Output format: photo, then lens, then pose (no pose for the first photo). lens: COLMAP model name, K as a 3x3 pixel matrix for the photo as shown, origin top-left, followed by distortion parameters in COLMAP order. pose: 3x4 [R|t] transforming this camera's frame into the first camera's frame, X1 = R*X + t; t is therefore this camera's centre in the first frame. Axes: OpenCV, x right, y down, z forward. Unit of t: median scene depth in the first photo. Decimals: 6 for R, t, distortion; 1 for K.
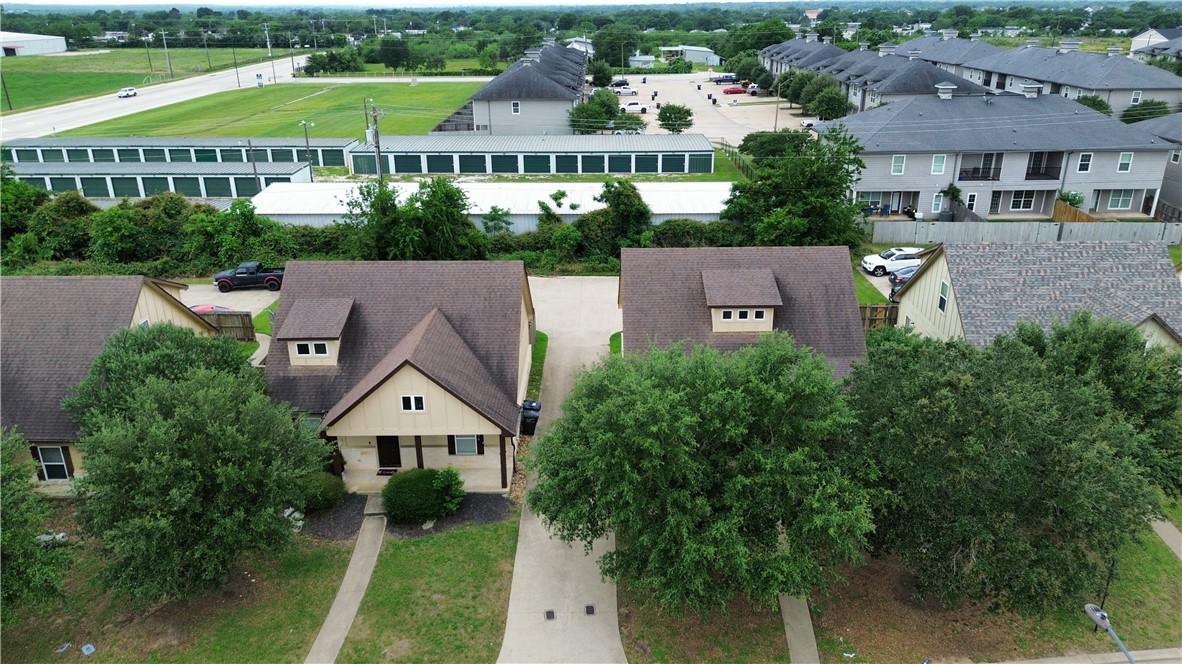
lens RADIAL K [[838.1, 0, 587.8], [0, 838.1, 329.3], [0, 0, 1]] dist [0.058983, -0.048875]
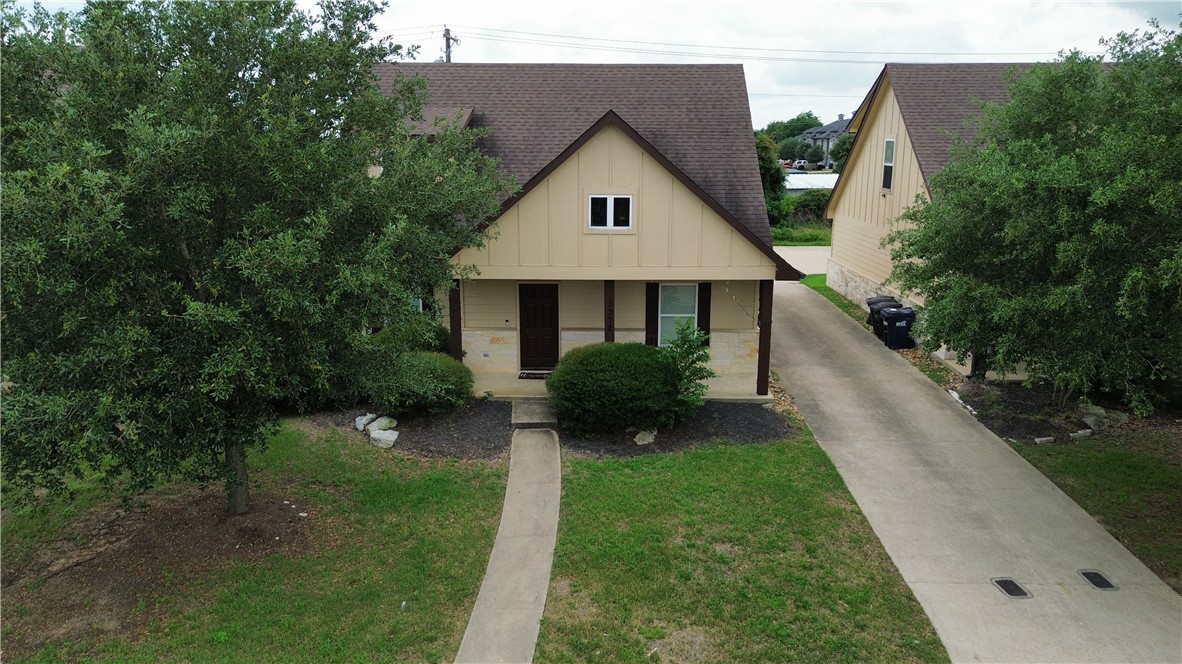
lens RADIAL K [[838.1, 0, 590.8], [0, 838.1, 328.4], [0, 0, 1]] dist [0.058983, -0.048875]
pose [[0.999970, 0.007720, -0.000387, -0.243643], [-0.007691, 0.988844, -0.148756, 0.265301], [-0.000765, 0.148754, 0.988874, 0.542935]]
